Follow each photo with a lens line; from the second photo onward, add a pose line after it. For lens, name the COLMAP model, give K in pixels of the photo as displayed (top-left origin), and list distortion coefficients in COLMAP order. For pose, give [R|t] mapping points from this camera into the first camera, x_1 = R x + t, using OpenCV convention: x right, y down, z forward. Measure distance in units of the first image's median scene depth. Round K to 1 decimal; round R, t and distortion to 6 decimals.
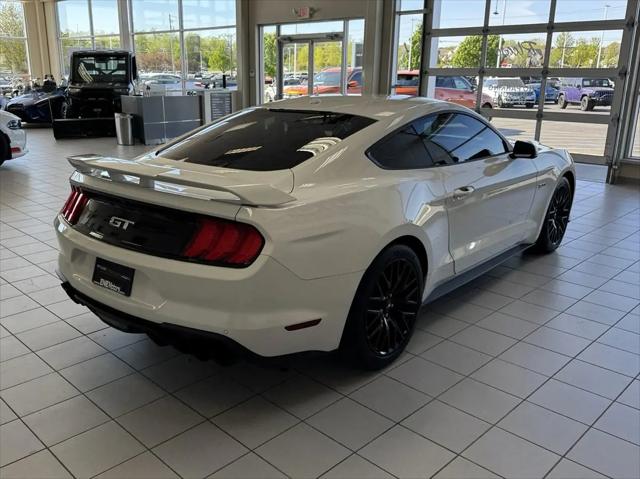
lens RADIAL K [[584.3, 0, 295.7], [0, 584.3, 240.0], [0, 0, 1]] dist [0.006322, -0.005536]
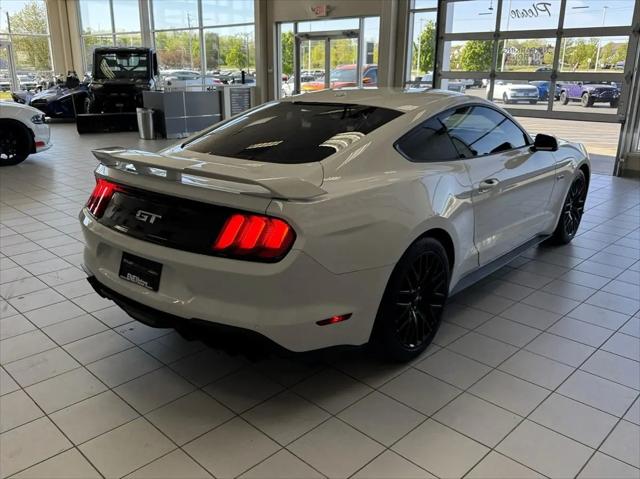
lens RADIAL K [[556.4, 0, 320.0], [0, 556.4, 239.5], [0, 0, 1]] dist [-0.001230, -0.002393]
pose [[0.999825, -0.003630, 0.018331, -0.008839], [0.003331, 0.999861, 0.016317, -0.001720], [-0.018388, -0.016253, 0.999699, 0.019473]]
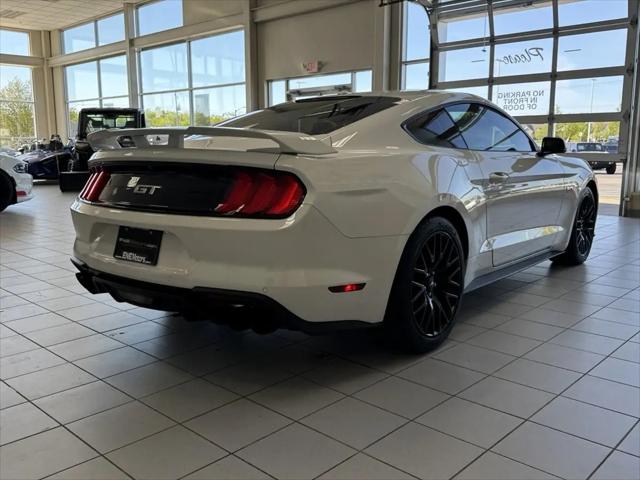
lens RADIAL K [[586.5, 0, 322.5], [0, 586.5, 242.1], [0, 0, 1]] dist [0.005608, -0.002760]
pose [[0.999047, -0.017137, 0.040142, -0.019552], [0.021962, 0.992161, -0.123023, 0.058785], [-0.037719, 0.123788, 0.991592, 0.024288]]
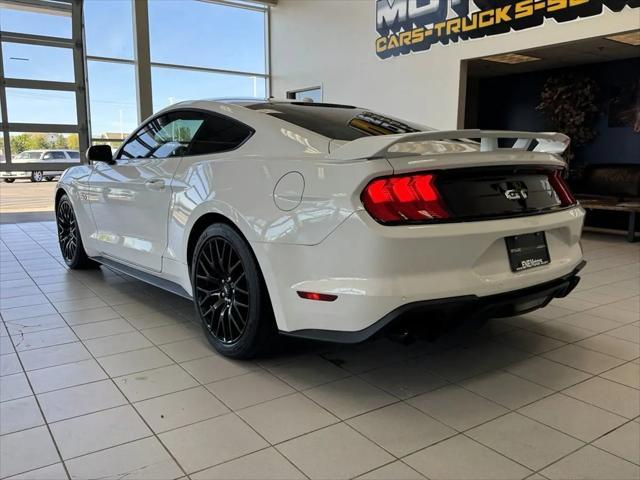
lens RADIAL K [[540.3, 0, 297.5], [0, 540.3, 247.1], [0, 0, 1]] dist [0.003550, -0.005792]
pose [[0.190705, -0.167015, 0.967335, -0.399330], [0.275031, 0.955044, 0.110672, -0.046022], [-0.942332, 0.244942, 0.228066, 0.385472]]
